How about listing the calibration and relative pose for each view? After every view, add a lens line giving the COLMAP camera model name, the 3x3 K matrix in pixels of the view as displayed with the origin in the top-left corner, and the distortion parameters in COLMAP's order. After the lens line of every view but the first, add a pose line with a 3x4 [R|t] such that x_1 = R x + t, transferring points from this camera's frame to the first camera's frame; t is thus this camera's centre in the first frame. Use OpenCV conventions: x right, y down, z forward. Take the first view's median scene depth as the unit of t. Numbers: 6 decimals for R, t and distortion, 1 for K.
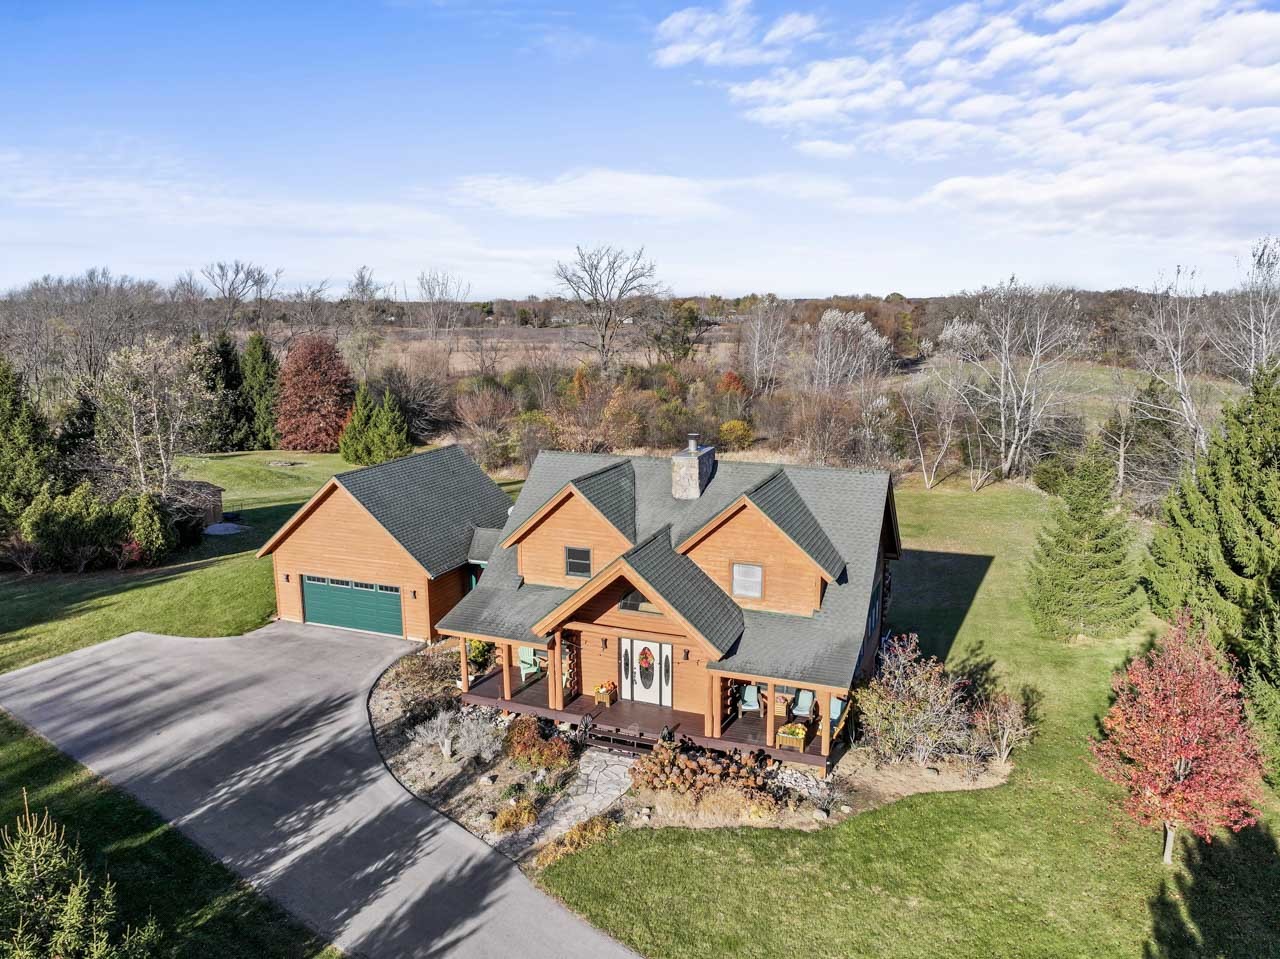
lens RADIAL K [[898.8, 0, 648.0], [0, 898.8, 488.4], [0, 0, 1]] dist [-0.001010, 0.007367]
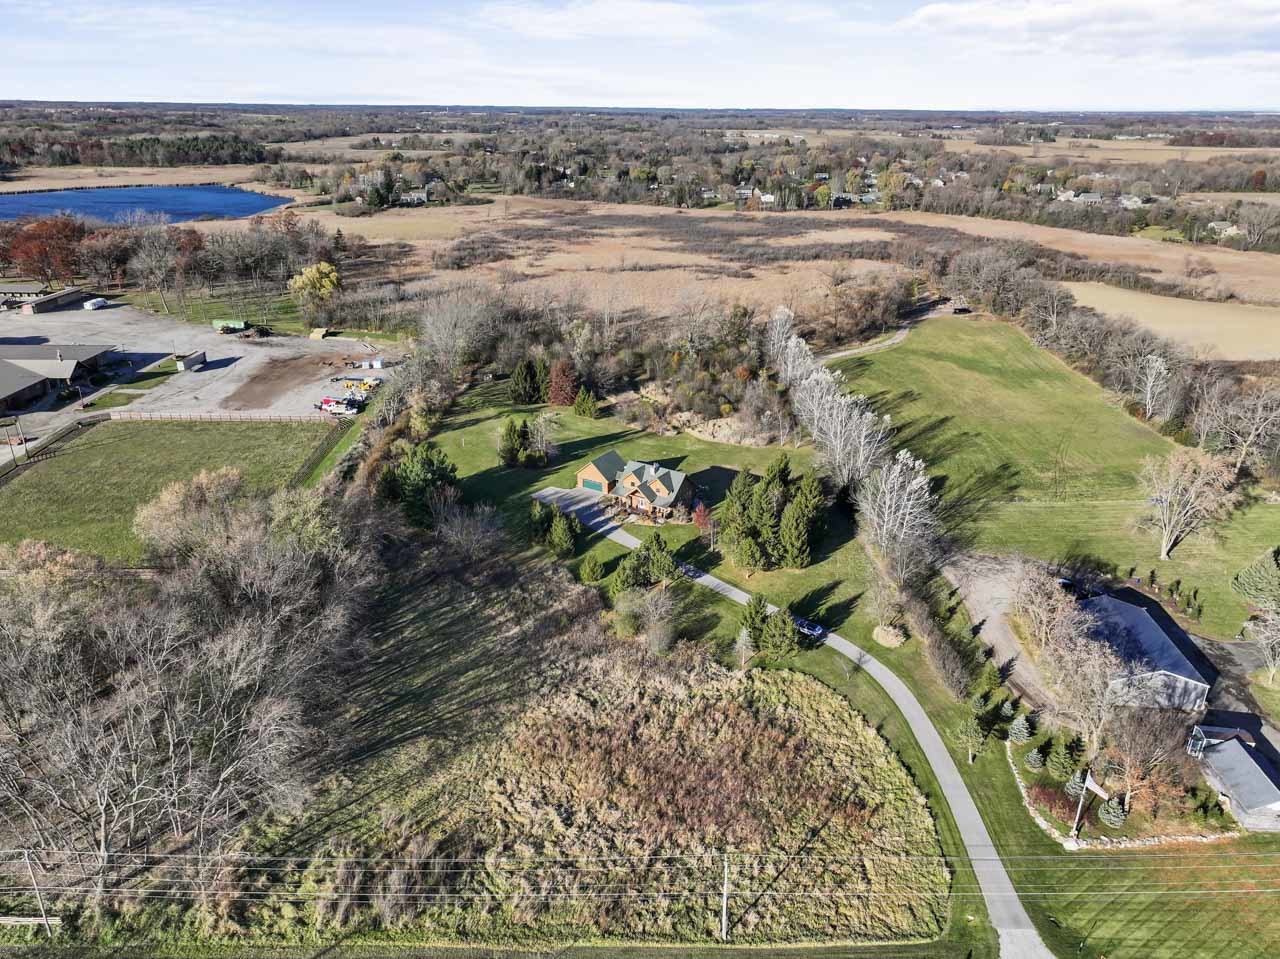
lens RADIAL K [[898.8, 0, 639.1], [0, 898.8, 479.5], [0, 0, 1]] dist [-0.001010, 0.007367]
pose [[0.981438, 0.080750, -0.173950, 0.680149], [-0.044941, 0.978617, 0.200723, -0.783812], [0.186439, -0.189180, 0.964081, -3.228187]]
